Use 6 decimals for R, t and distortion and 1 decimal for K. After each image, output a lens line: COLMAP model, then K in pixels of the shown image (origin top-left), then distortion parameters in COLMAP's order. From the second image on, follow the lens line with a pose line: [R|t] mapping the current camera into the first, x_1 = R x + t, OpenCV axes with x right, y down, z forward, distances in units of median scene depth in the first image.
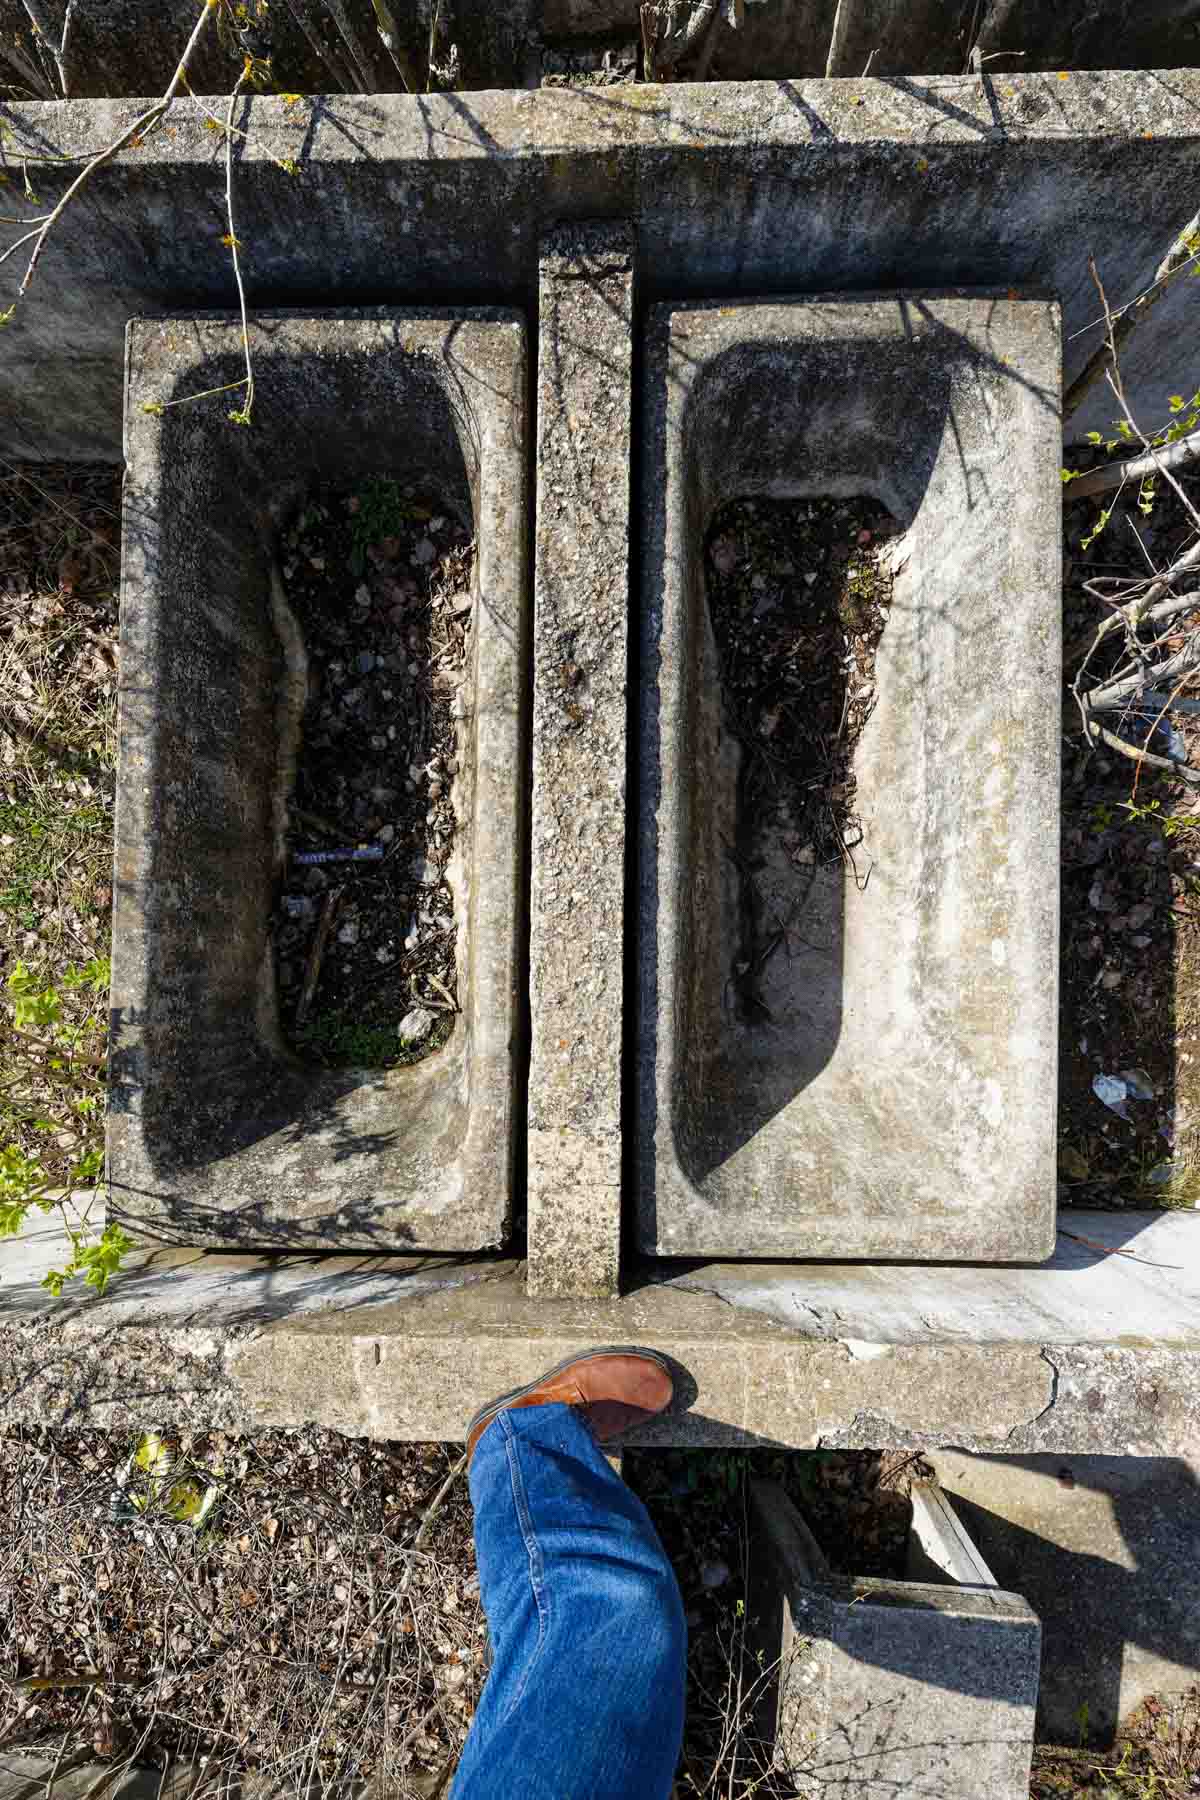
lens RADIAL K [[822.8, 0, 600.0], [0, 822.8, 900.0], [0, 0, 1]] dist [-0.014364, -0.000261]
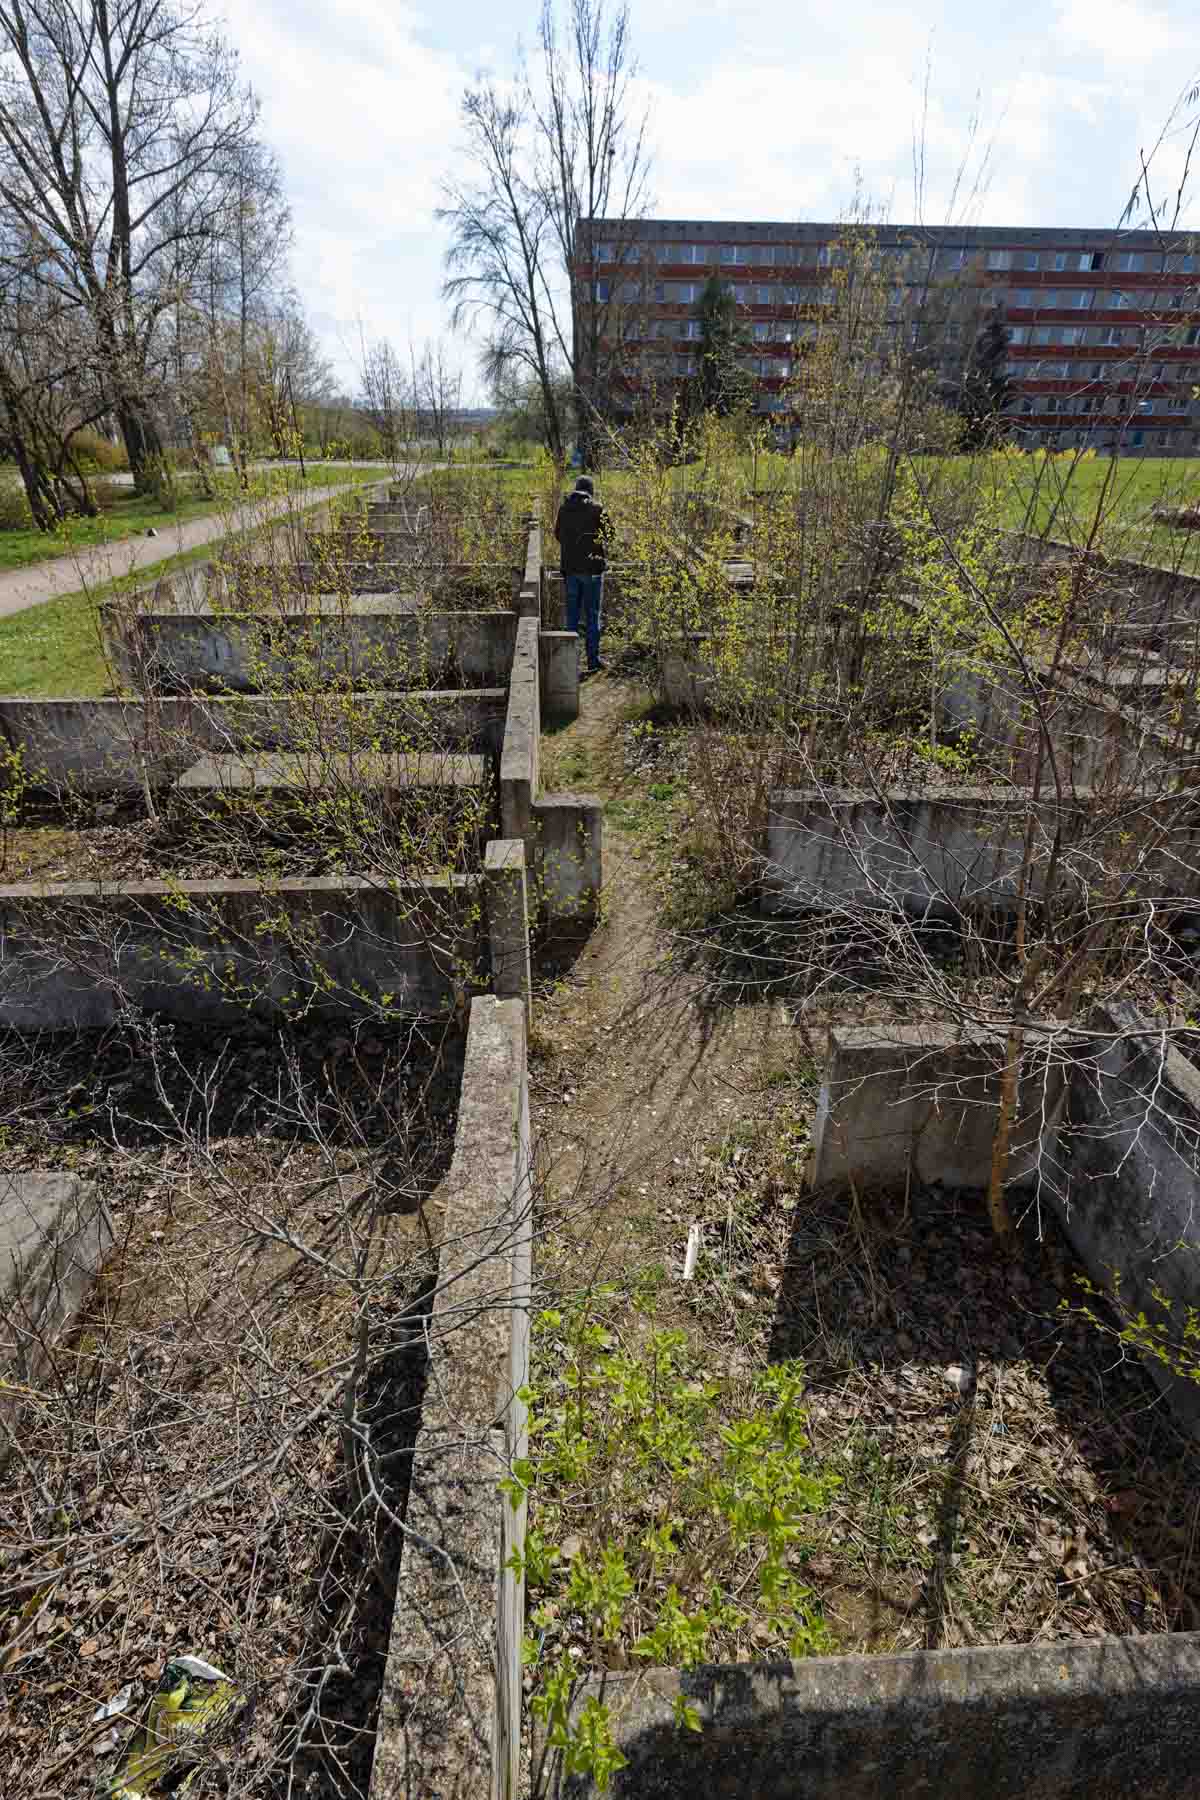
lens RADIAL K [[822.8, 0, 600.0], [0, 822.8, 900.0], [0, 0, 1]] dist [-0.014364, -0.000261]
pose [[0.086489, 0.527541, -0.845116, -0.242873], [-0.995910, 0.023529, -0.087233, 0.334227], [-0.026134, 0.849204, 0.527418, -0.171658]]
